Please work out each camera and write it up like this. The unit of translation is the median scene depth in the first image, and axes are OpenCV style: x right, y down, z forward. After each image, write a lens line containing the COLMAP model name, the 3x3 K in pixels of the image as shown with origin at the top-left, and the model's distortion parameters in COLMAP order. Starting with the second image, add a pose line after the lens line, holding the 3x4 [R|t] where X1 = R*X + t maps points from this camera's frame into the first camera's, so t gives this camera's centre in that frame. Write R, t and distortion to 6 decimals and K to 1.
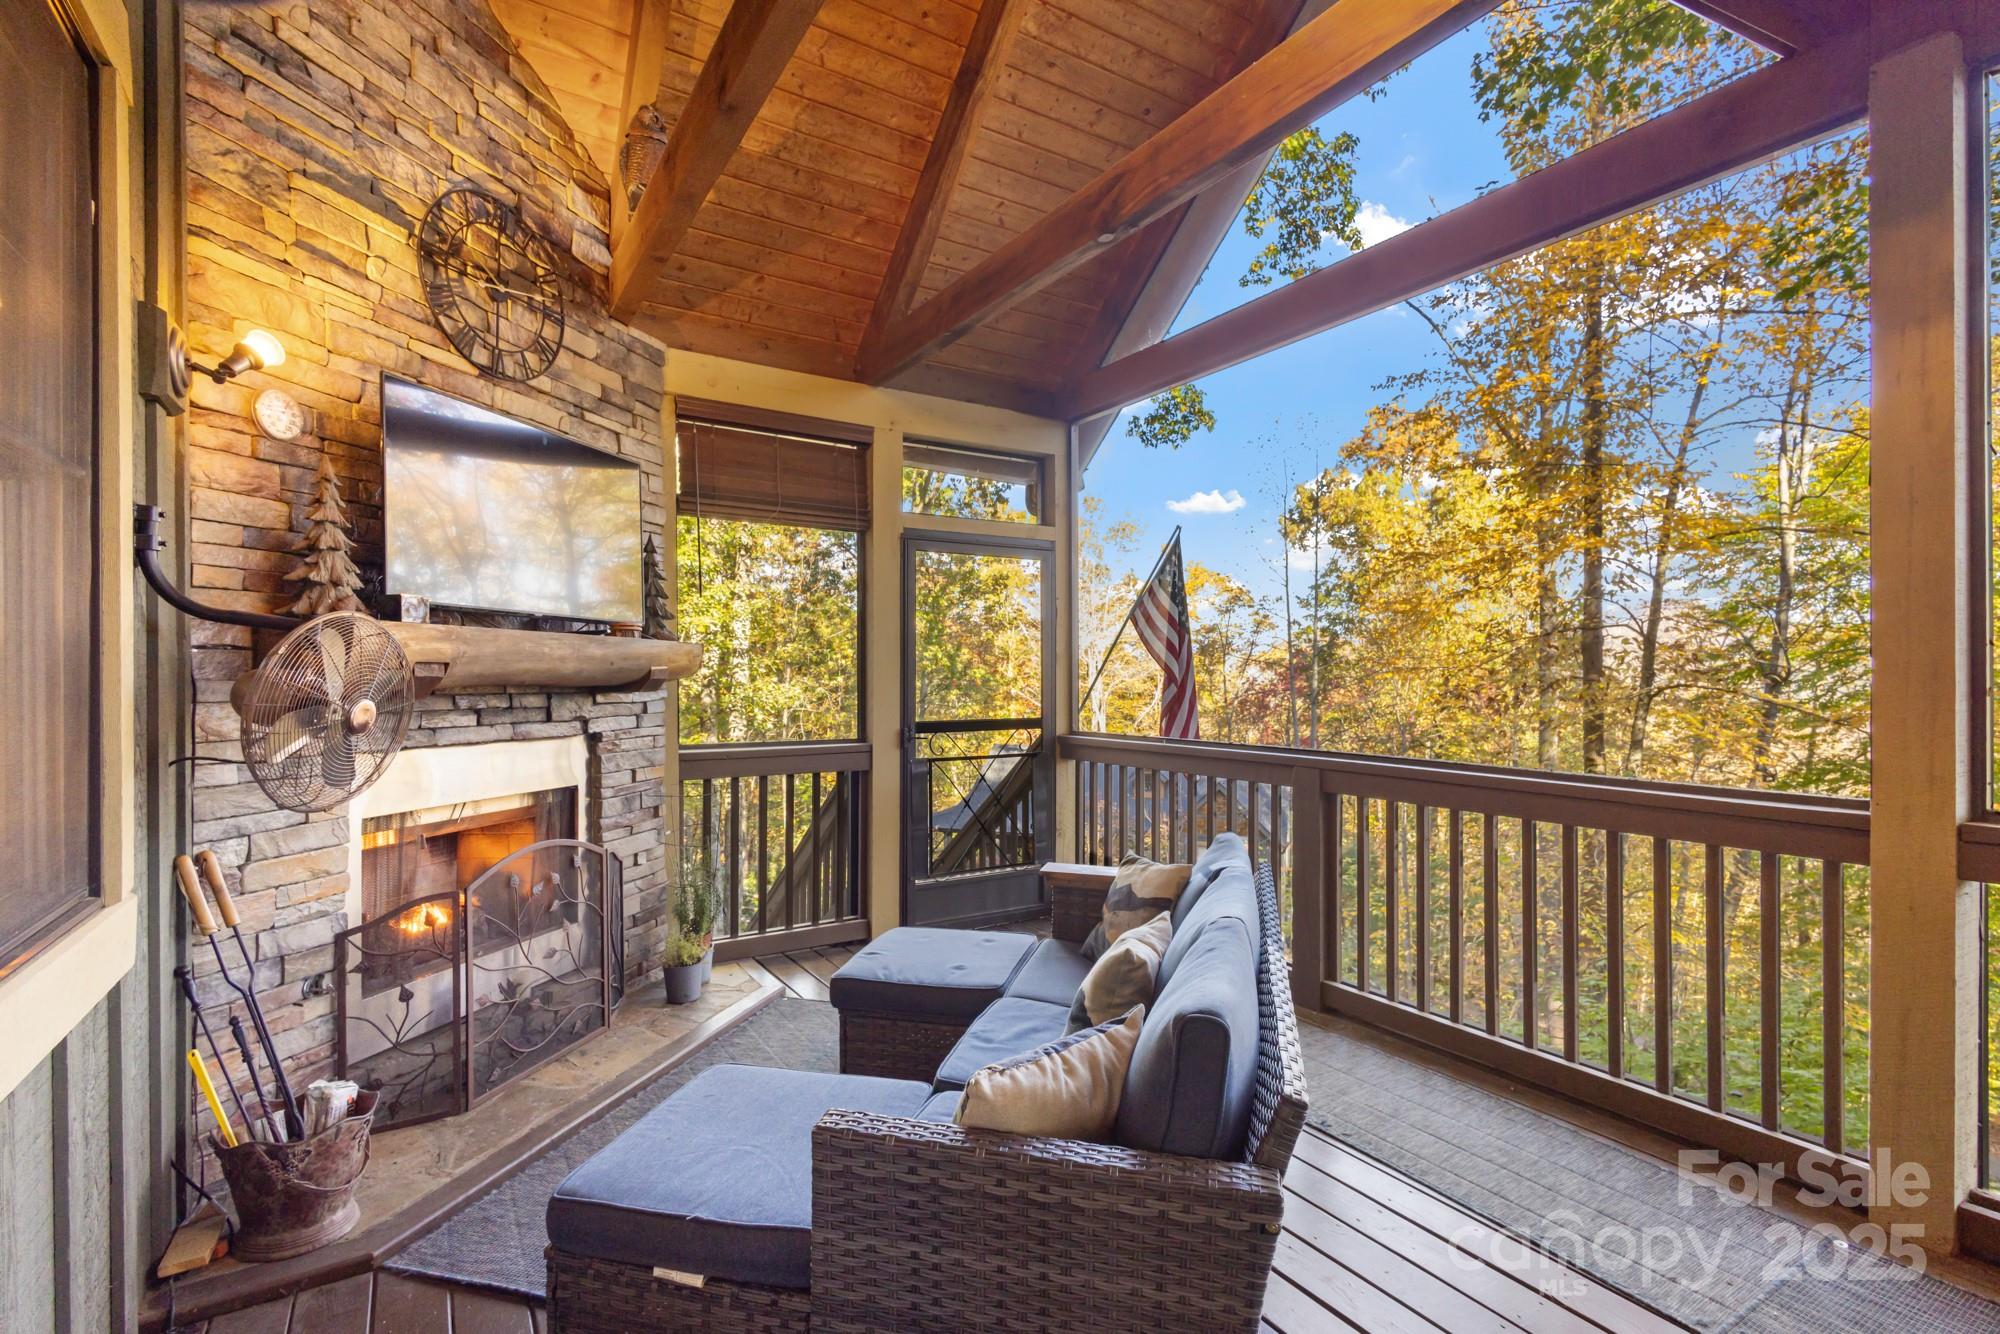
lens RADIAL K [[921.2, 0, 994.4], [0, 921.2, 672.5], [0, 0, 1]] dist [0.009934, -0.000537]
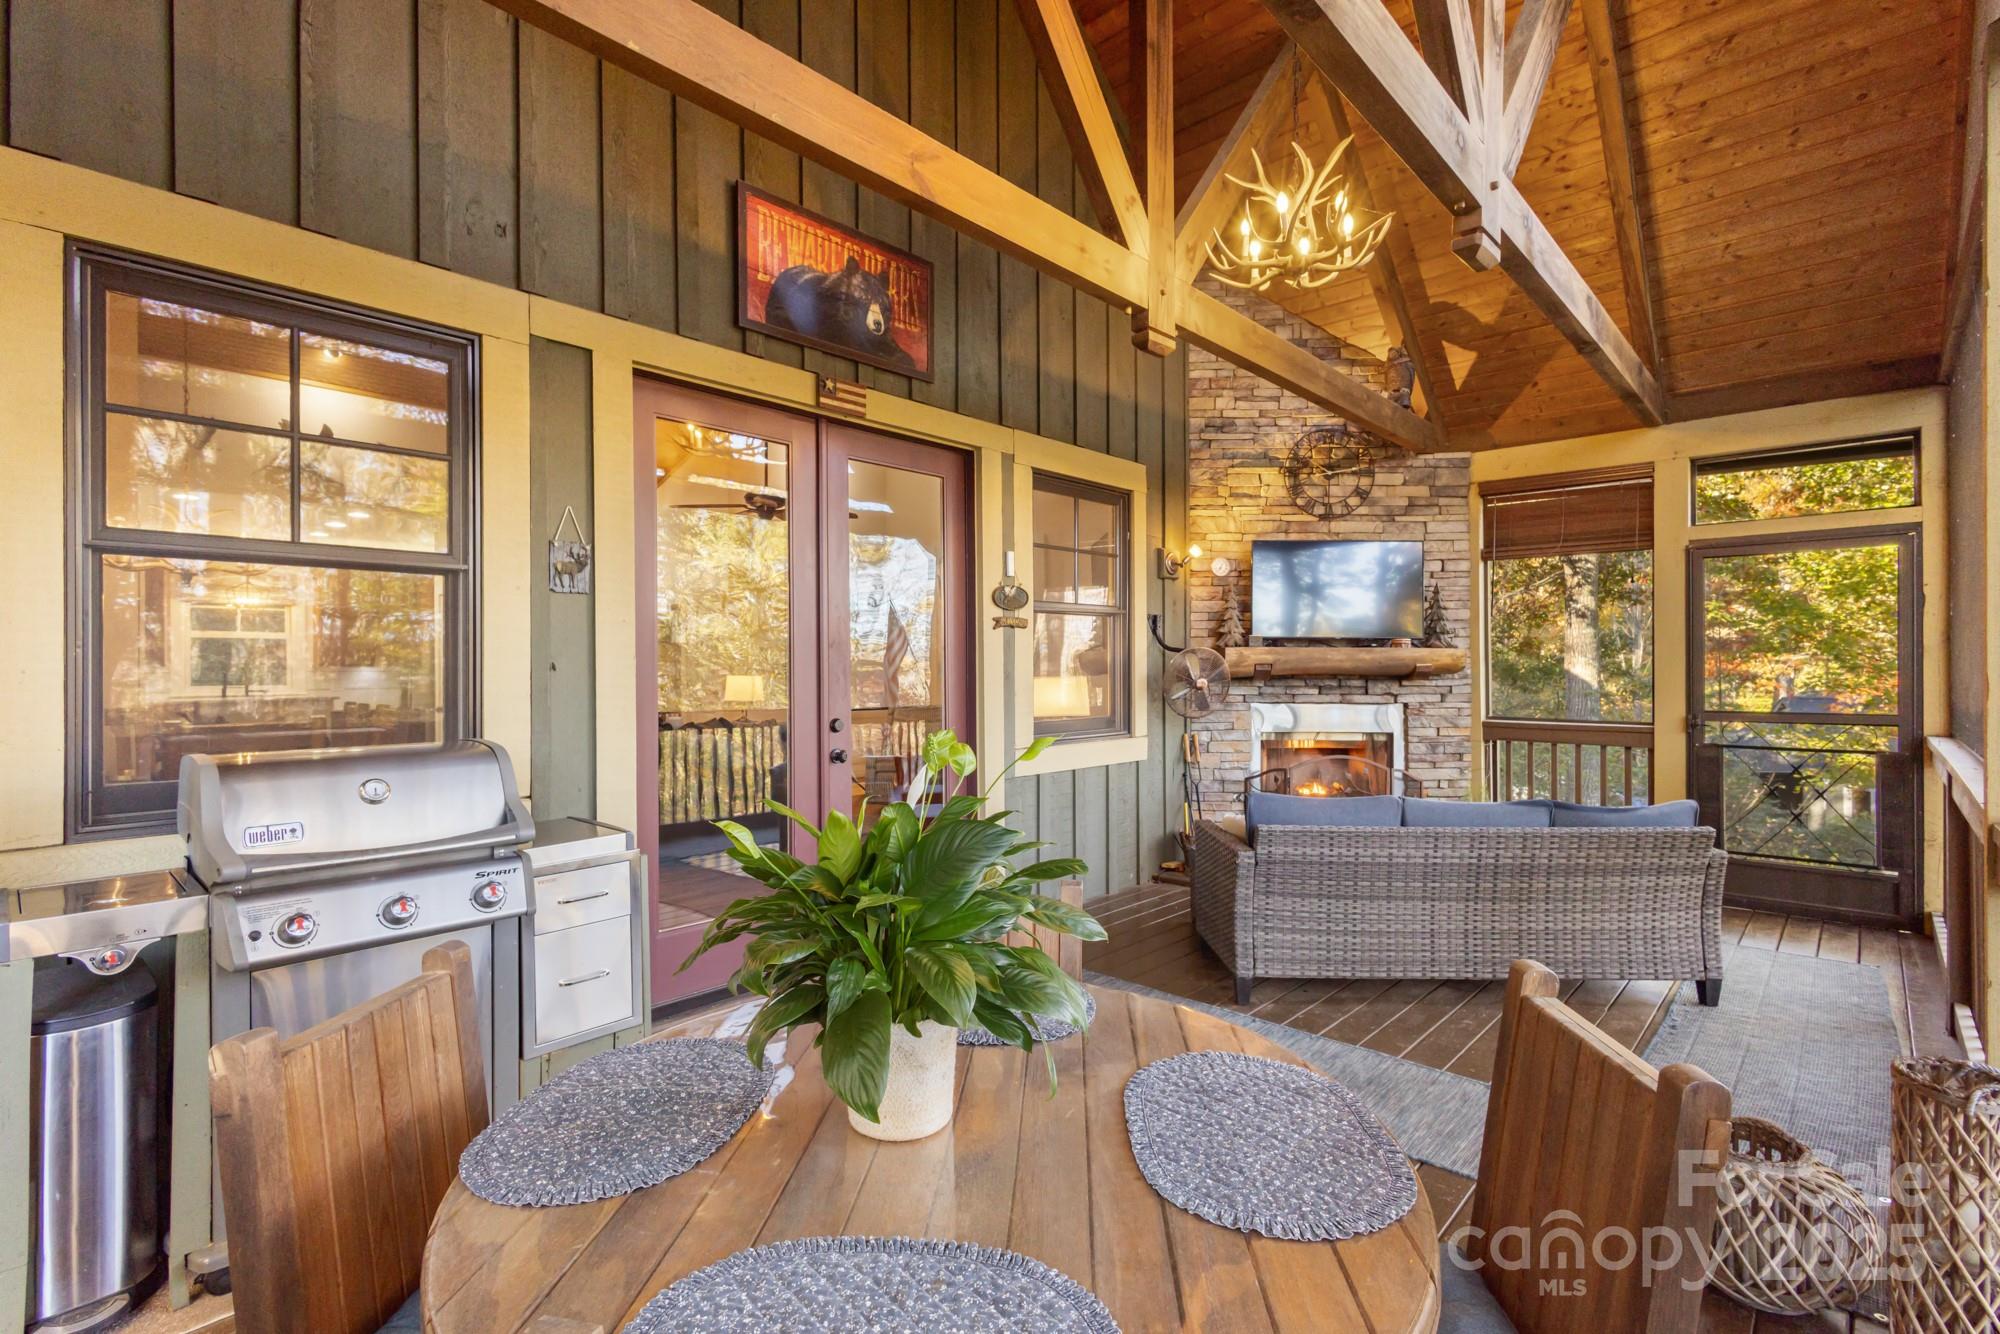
lens RADIAL K [[921.2, 0, 995.7], [0, 921.2, 667.3], [0, 0, 1]] dist [0.009934, -0.000537]
pose [[0.264512, -0.002940, -0.964378, 1.183042], [0.002800, 0.999993, -0.002281, 0.001252], [0.964378, -0.002097, 0.264518, -0.208242]]
